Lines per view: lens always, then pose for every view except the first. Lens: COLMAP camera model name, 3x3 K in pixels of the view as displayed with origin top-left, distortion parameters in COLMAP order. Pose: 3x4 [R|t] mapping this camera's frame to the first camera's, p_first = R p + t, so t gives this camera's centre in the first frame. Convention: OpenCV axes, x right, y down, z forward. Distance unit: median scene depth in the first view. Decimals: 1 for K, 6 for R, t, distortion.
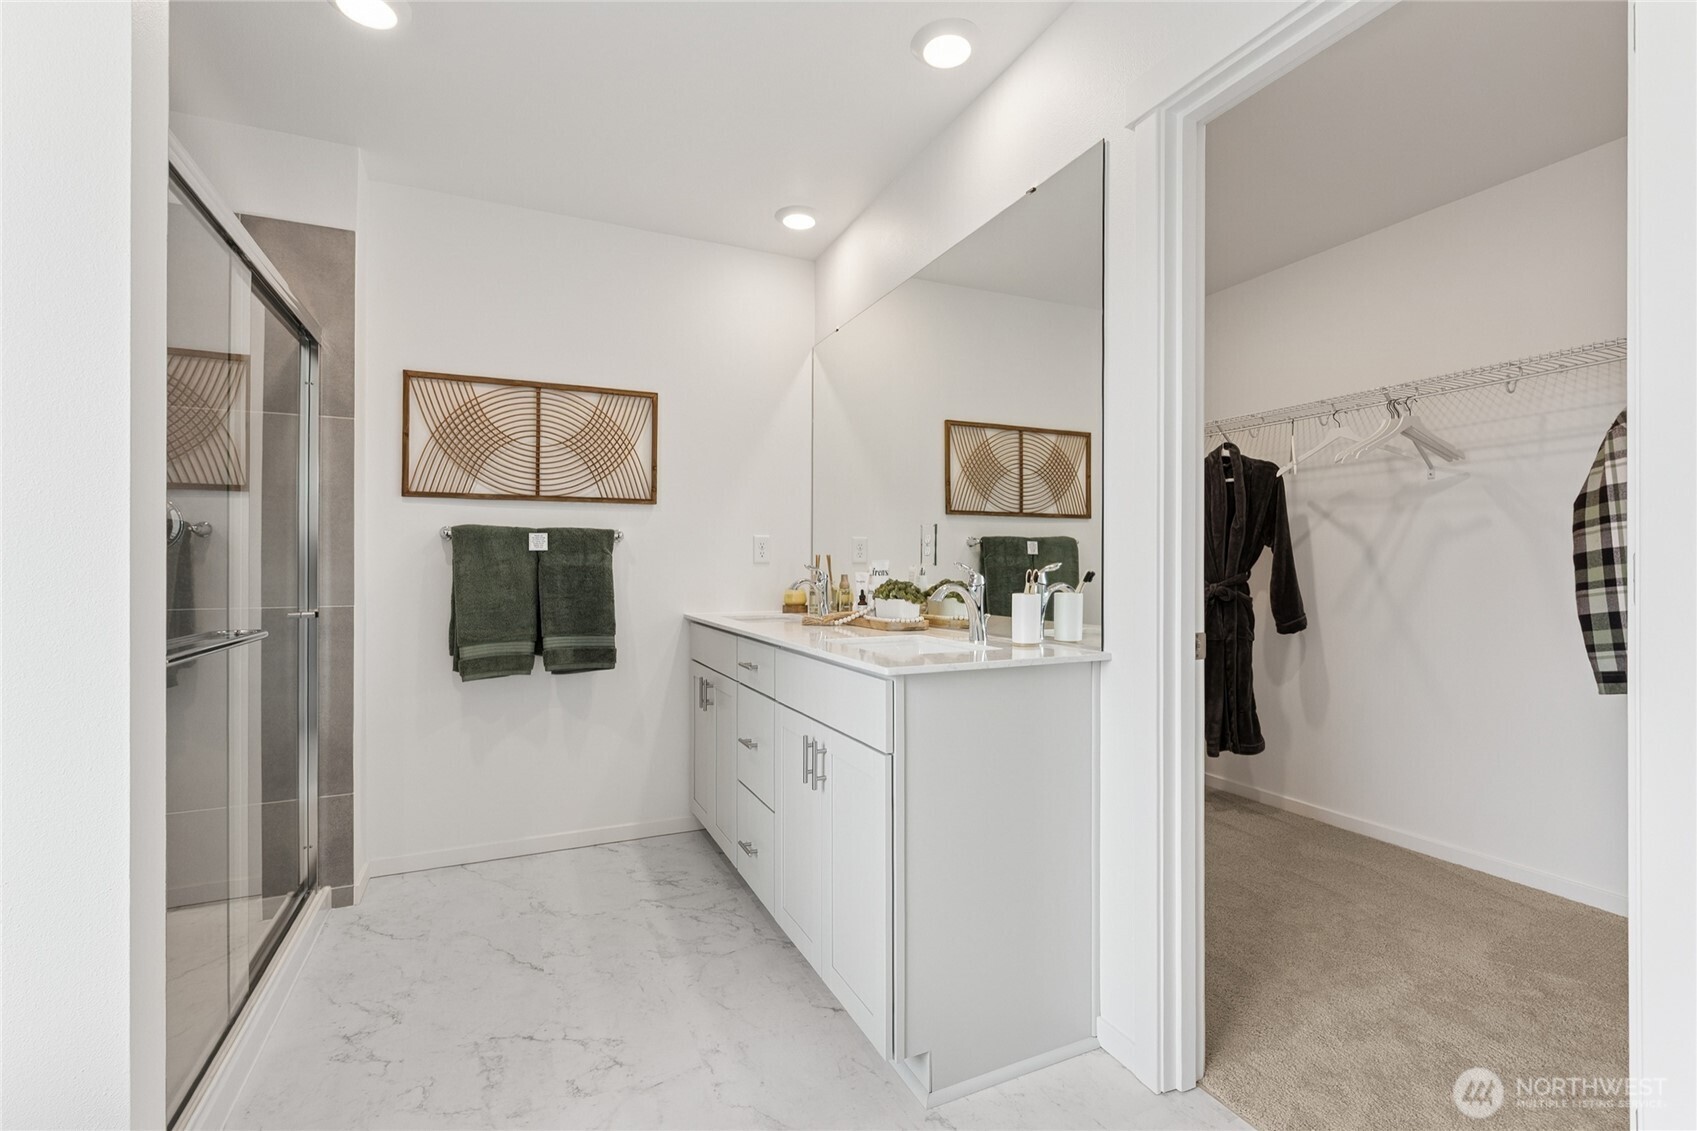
lens RADIAL K [[756.9, 0, 850.2], [0, 756.9, 565.9], [0, 0, 1]] dist [0.001143, -0.000406]
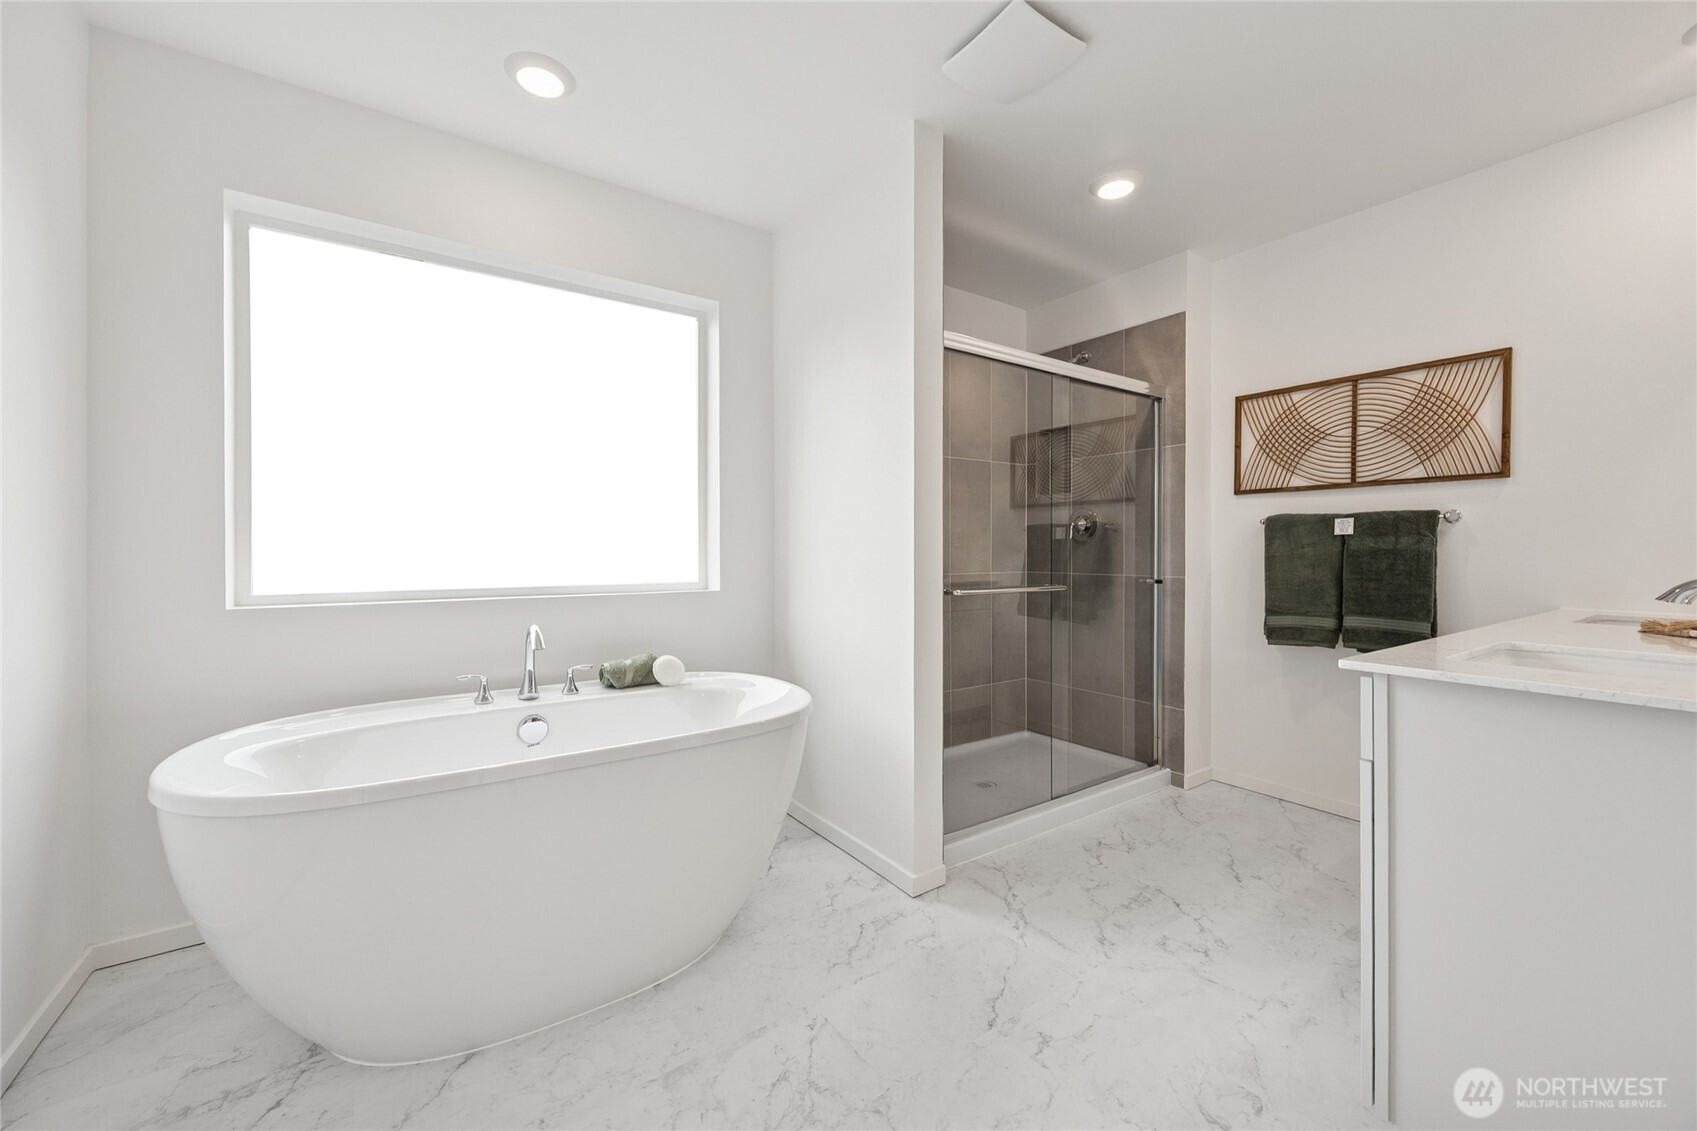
lens RADIAL K [[658.5, 0, 846.0], [0, 658.5, 553.6], [0, 0, 1]] dist [-0.003030, 0.000085]
pose [[0.171314, 0.007190, -0.985190, 0.372718], [-0.002708, 0.999973, 0.006827, 0.002226], [0.985213, 0.001498, 0.171329, 0.142405]]
